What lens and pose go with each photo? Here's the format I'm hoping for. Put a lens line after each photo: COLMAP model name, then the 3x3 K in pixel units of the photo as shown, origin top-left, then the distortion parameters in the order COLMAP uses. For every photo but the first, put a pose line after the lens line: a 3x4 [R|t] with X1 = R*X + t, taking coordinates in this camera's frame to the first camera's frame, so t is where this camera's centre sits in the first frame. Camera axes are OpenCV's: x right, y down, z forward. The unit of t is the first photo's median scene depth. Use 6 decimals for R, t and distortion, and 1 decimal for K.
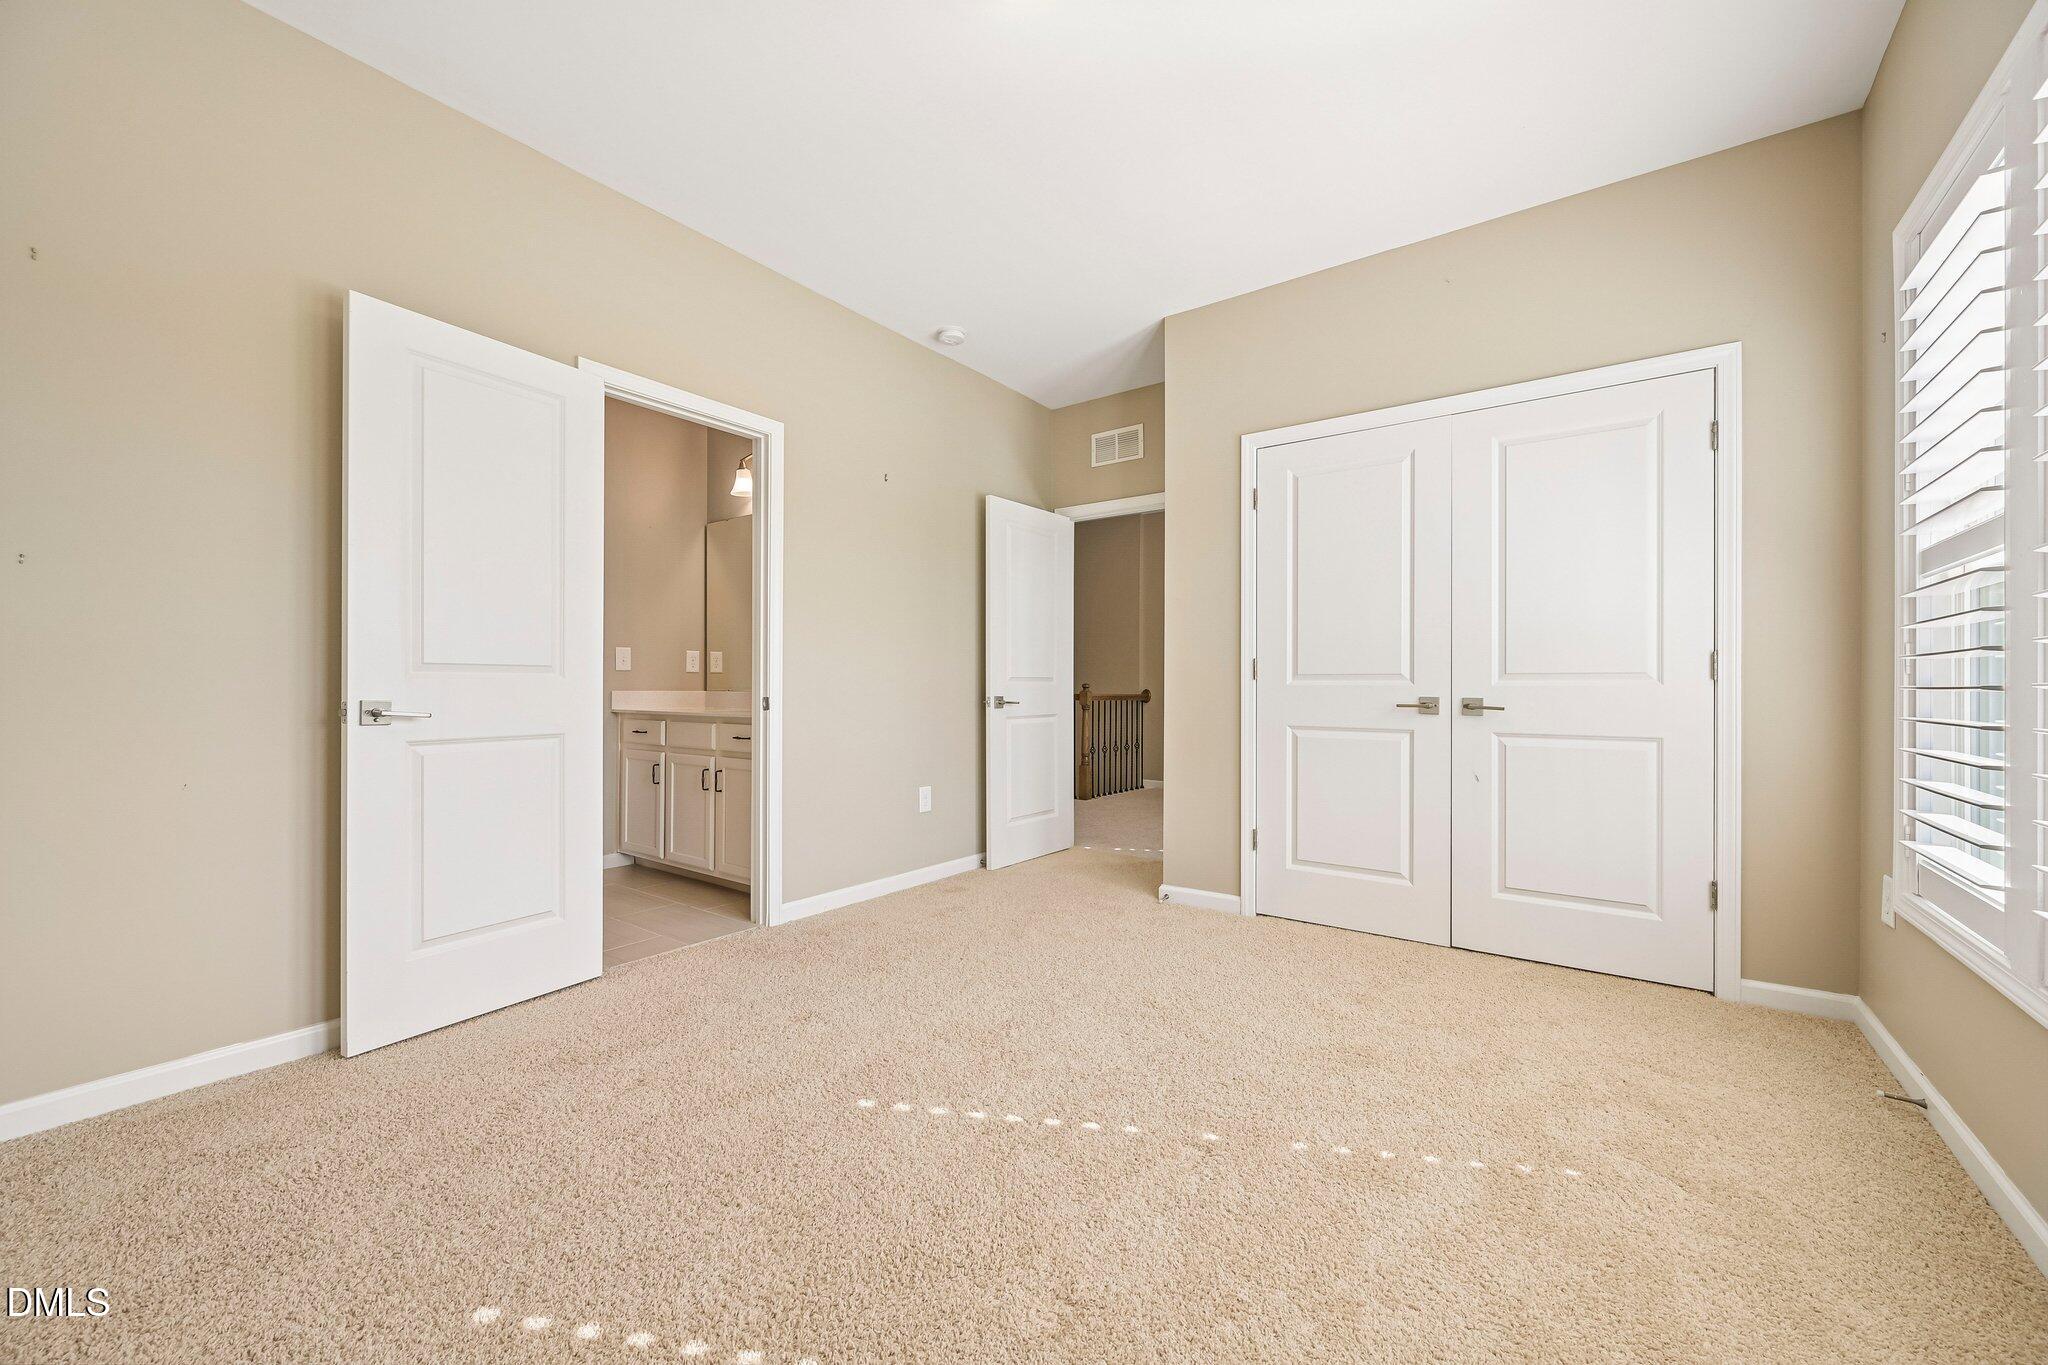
lens RADIAL K [[797.8, 0, 1020.2], [0, 797.8, 681.7], [0, 0, 1]] dist [-0.001055, -0.000078]
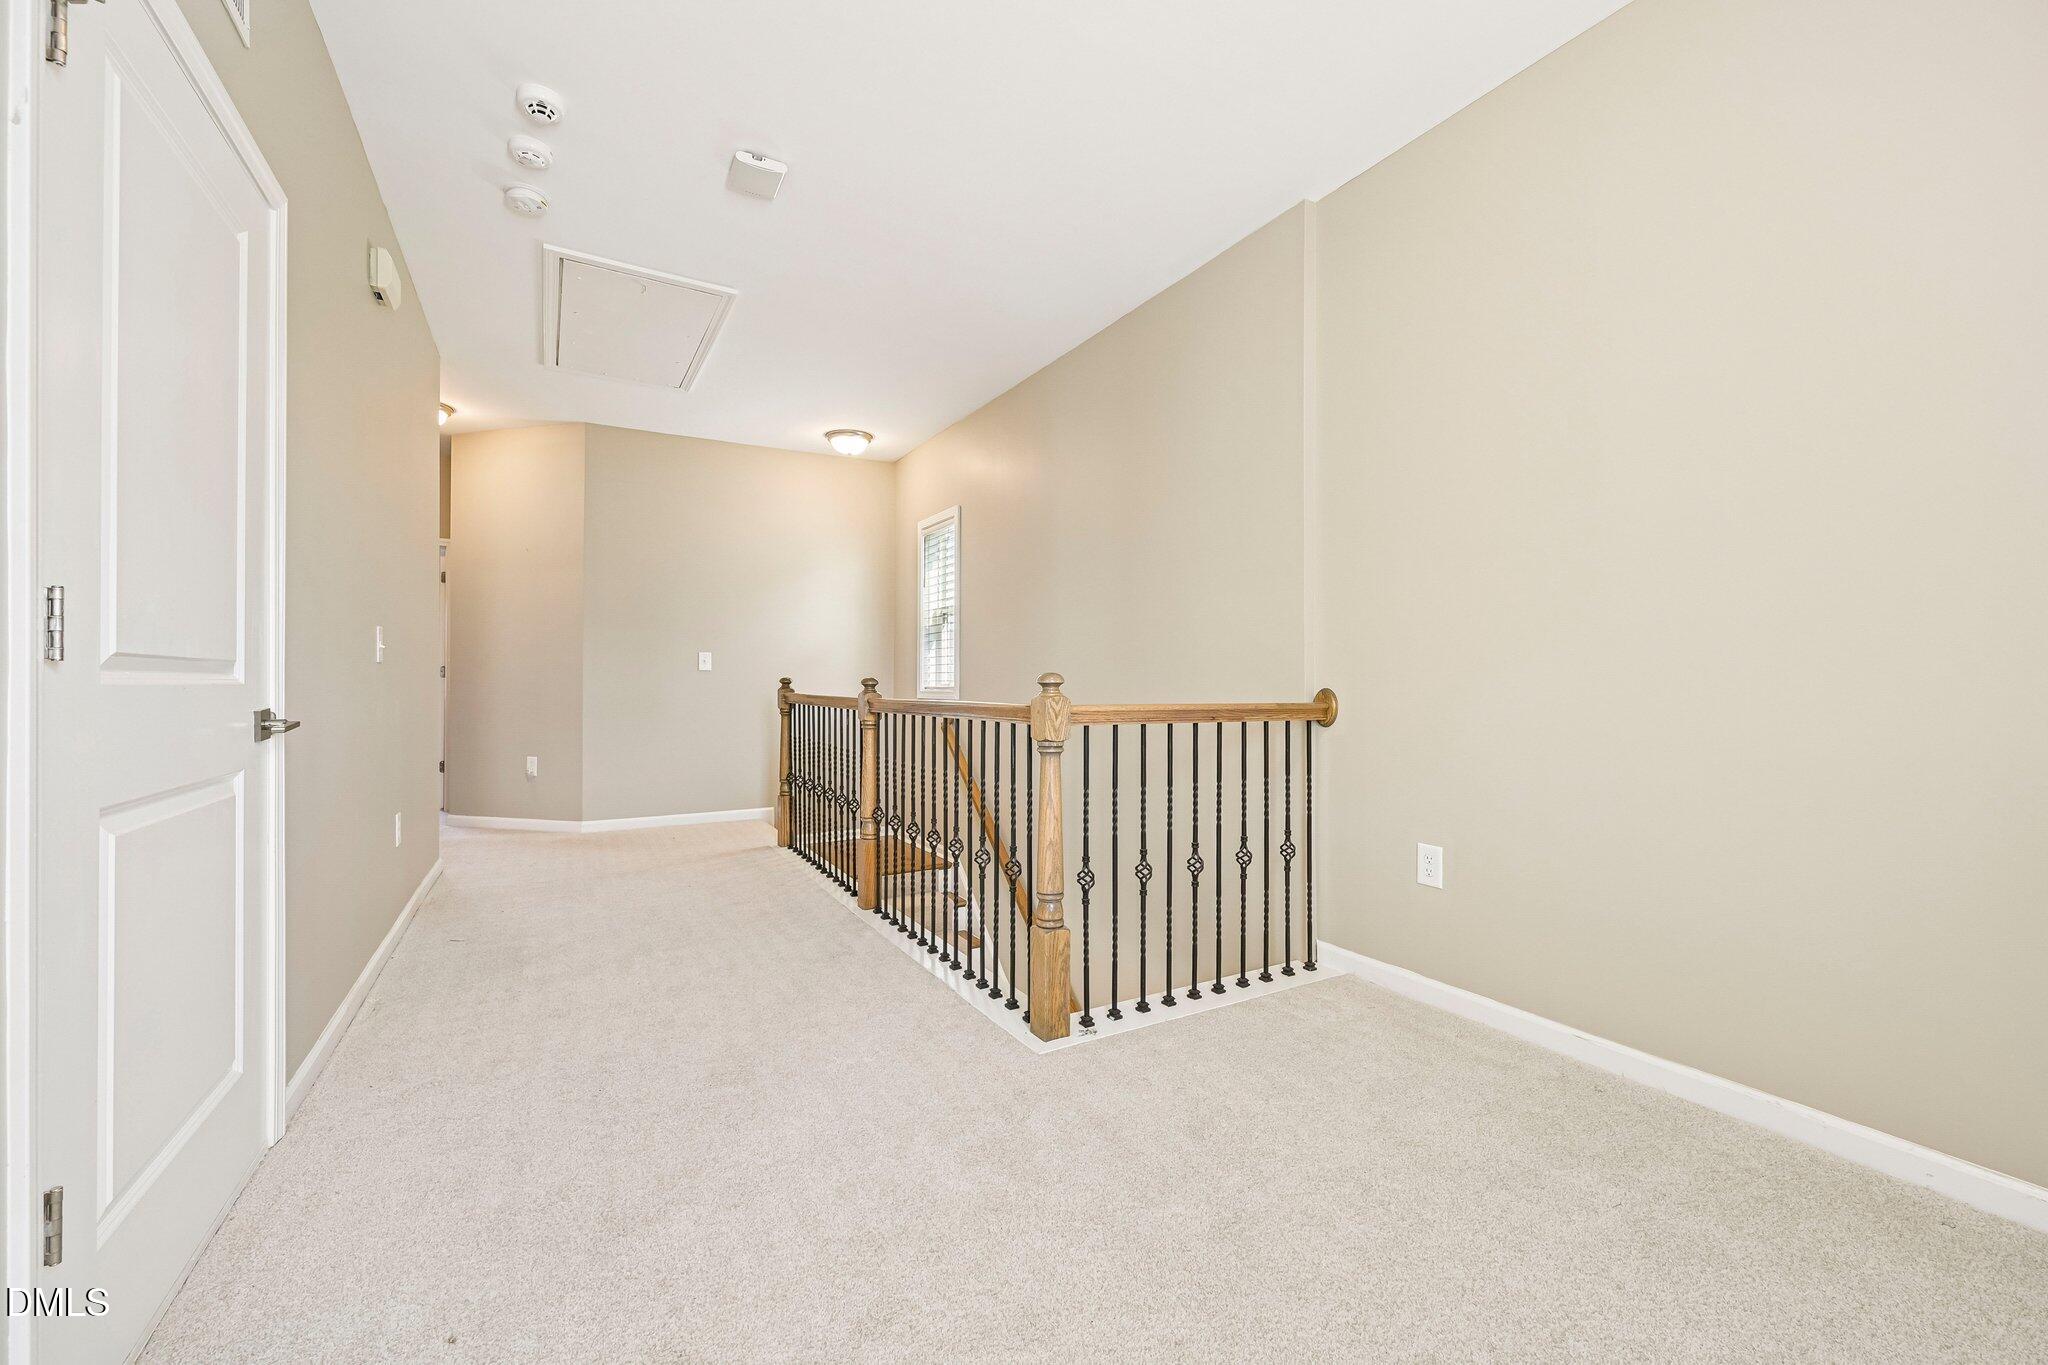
lens RADIAL K [[797.8, 0, 1021.7], [0, 797.8, 684.5], [0, 0, 1]] dist [-0.001055, -0.000078]
pose [[0.400006, 0.004180, 0.916503, -0.224733], [-0.004672, 0.999986, -0.002522, 0.008538], [-0.916501, -0.003273, 0.400020, 0.938338]]
